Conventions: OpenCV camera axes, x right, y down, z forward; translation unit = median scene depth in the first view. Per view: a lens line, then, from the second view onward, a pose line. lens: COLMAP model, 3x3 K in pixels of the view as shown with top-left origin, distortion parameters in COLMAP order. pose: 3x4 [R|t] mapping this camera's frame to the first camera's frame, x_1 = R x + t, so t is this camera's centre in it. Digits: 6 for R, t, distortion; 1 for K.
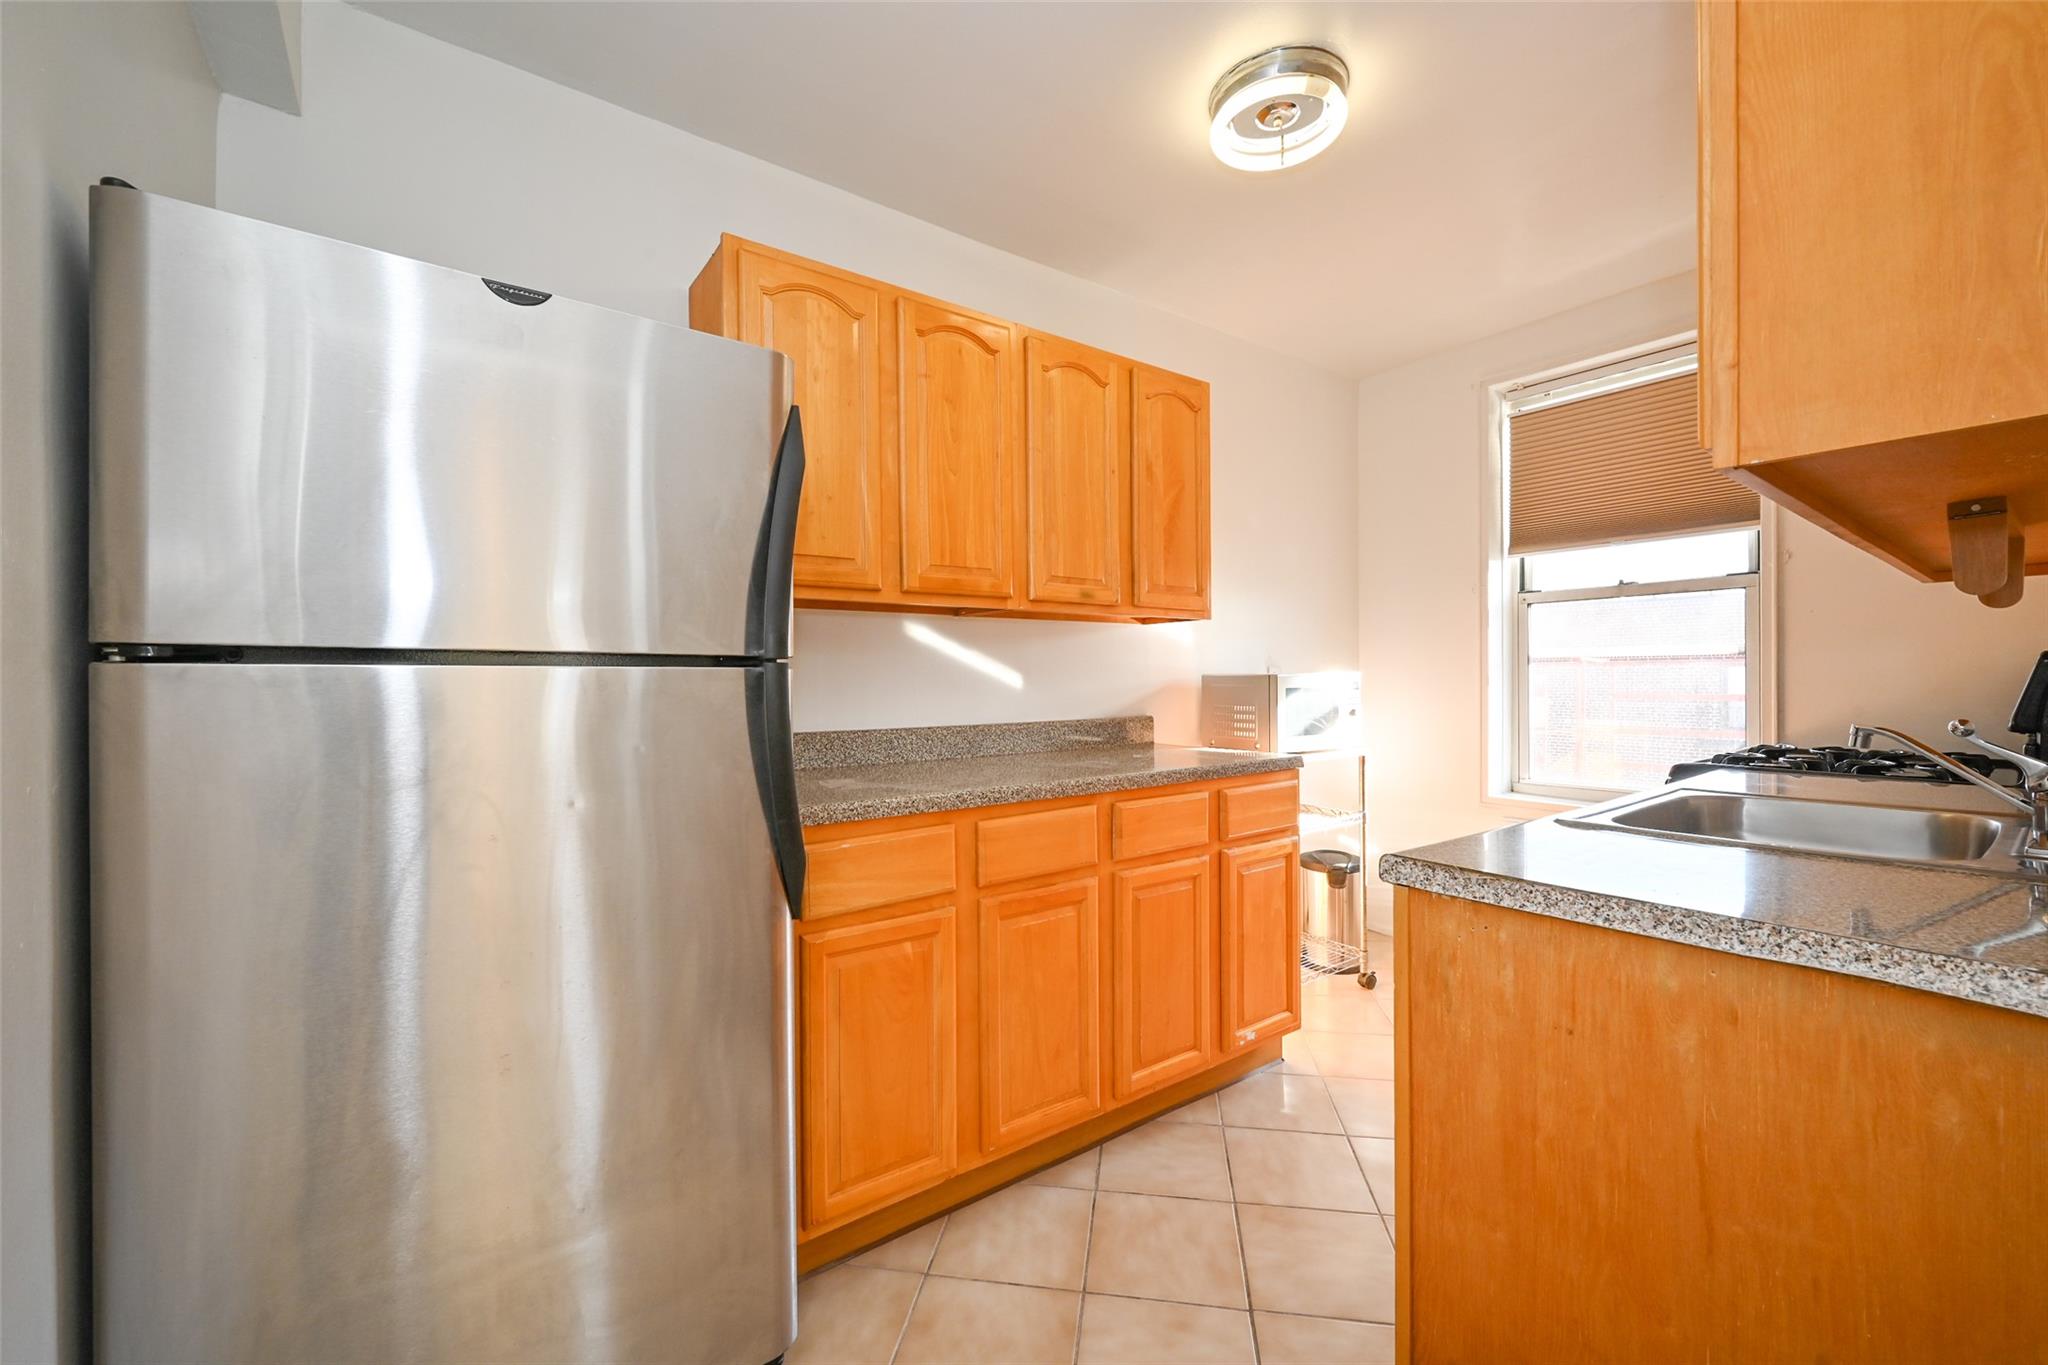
lens RADIAL K [[806.7, 0, 1026.9], [0, 806.7, 683.8], [0, 0, 1]] dist [-0.001521, 0.000573]
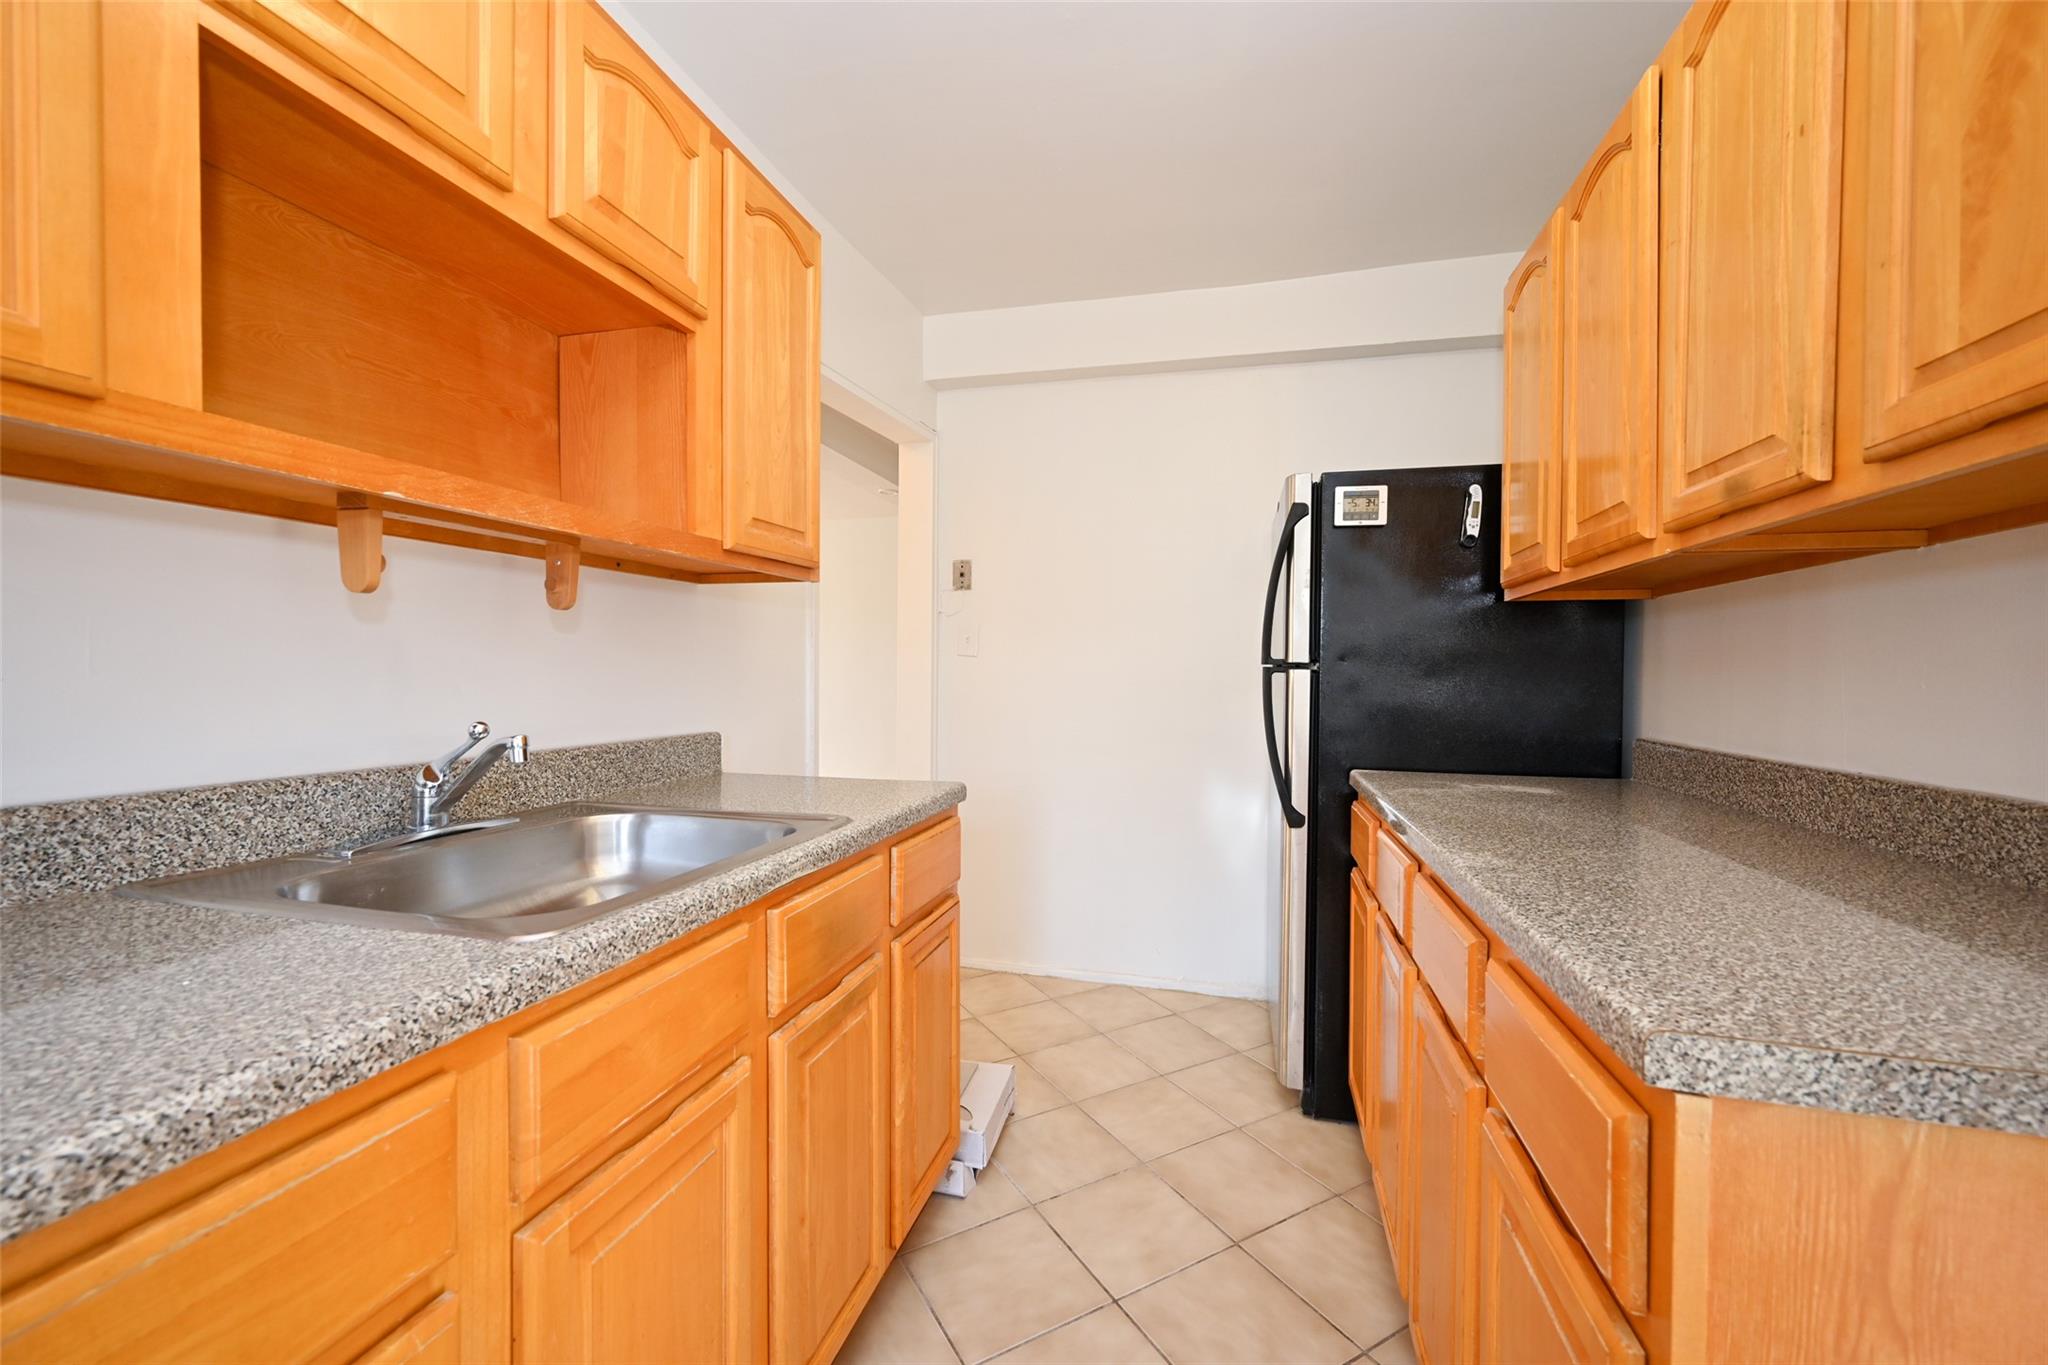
lens RADIAL K [[806.7, 0, 1026.9], [0, 806.7, 683.8], [0, 0, 1]] dist [-0.001521, 0.000573]
pose [[-0.782248, 0.008663, -0.622907, 0.597973], [-0.007108, 0.999714, 0.022829, -0.010684], [0.622926, 0.022285, -0.781963, 1.034304]]
